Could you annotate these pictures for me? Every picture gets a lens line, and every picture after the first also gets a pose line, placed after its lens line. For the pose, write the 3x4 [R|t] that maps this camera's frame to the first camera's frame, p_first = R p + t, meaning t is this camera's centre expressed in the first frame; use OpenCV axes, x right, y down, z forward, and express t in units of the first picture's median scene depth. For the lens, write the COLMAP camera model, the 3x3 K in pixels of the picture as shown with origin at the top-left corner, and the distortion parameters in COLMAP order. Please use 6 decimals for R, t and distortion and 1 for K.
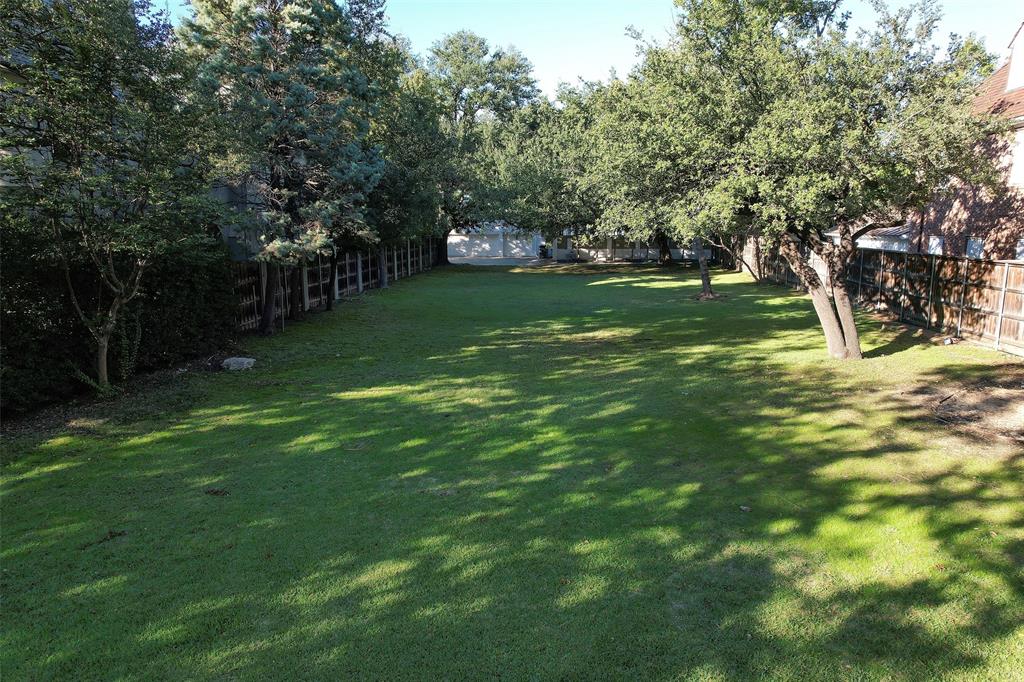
lens RADIAL K [[647.0, 0, 512.0], [0, 647.0, 341.0], [0, 0, 1]] dist [-0.047257, 0.025902]
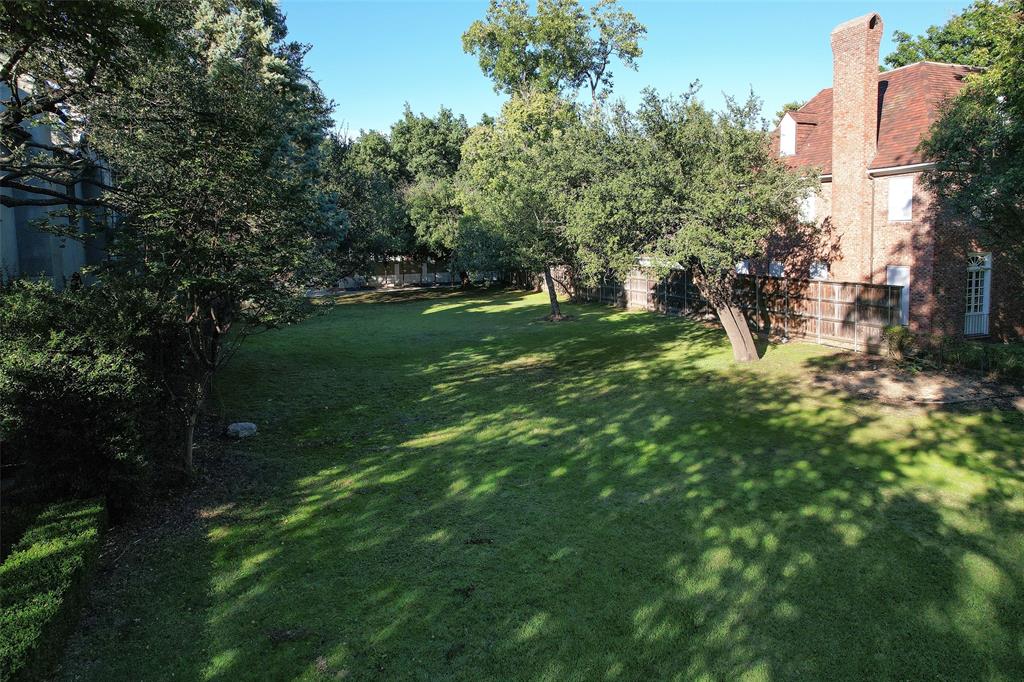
lens RADIAL K [[674.4, 0, 511.8], [0, 674.4, 289.3], [0, 0, 1]] dist [-0.020483, 0.000732]
pose [[0.905344, -0.050149, 0.421708, -0.685703], [0.095669, 0.991562, -0.087472, -0.062621], [-0.413764, 0.119537, 0.902502, -0.074427]]
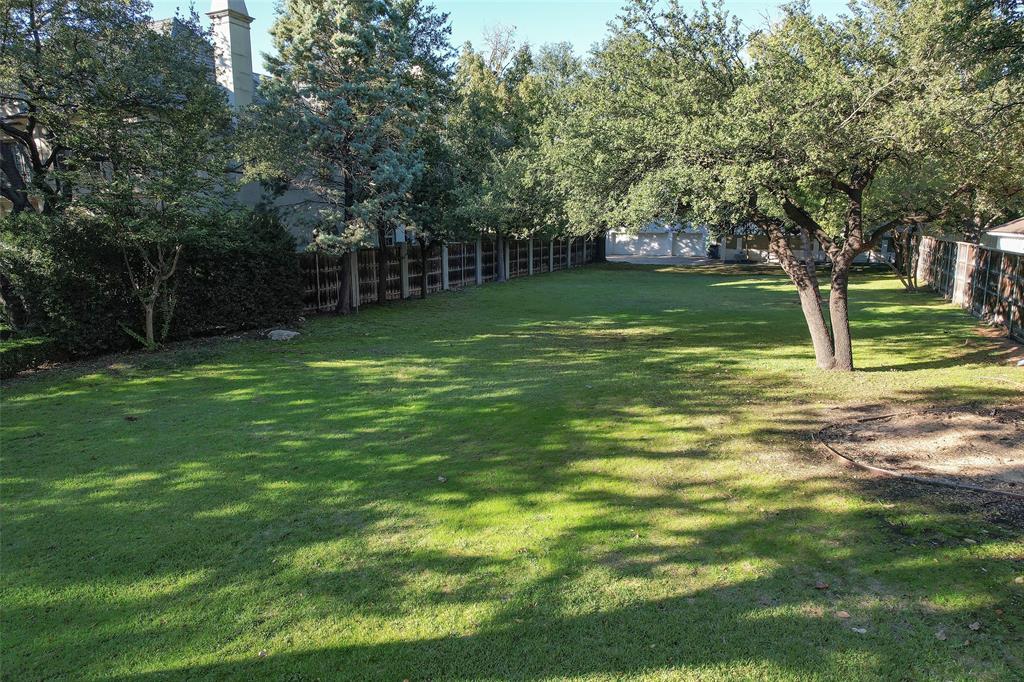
lens RADIAL K [[647.0, 0, 512.0], [0, 647.0, 341.0], [0, 0, 1]] dist [-0.047257, 0.025902]
pose [[0.937011, 0.062203, -0.343718, 0.585038], [-0.062035, 0.998008, 0.011497, 0.007769], [0.343748, 0.010550, 0.939003, 0.016880]]
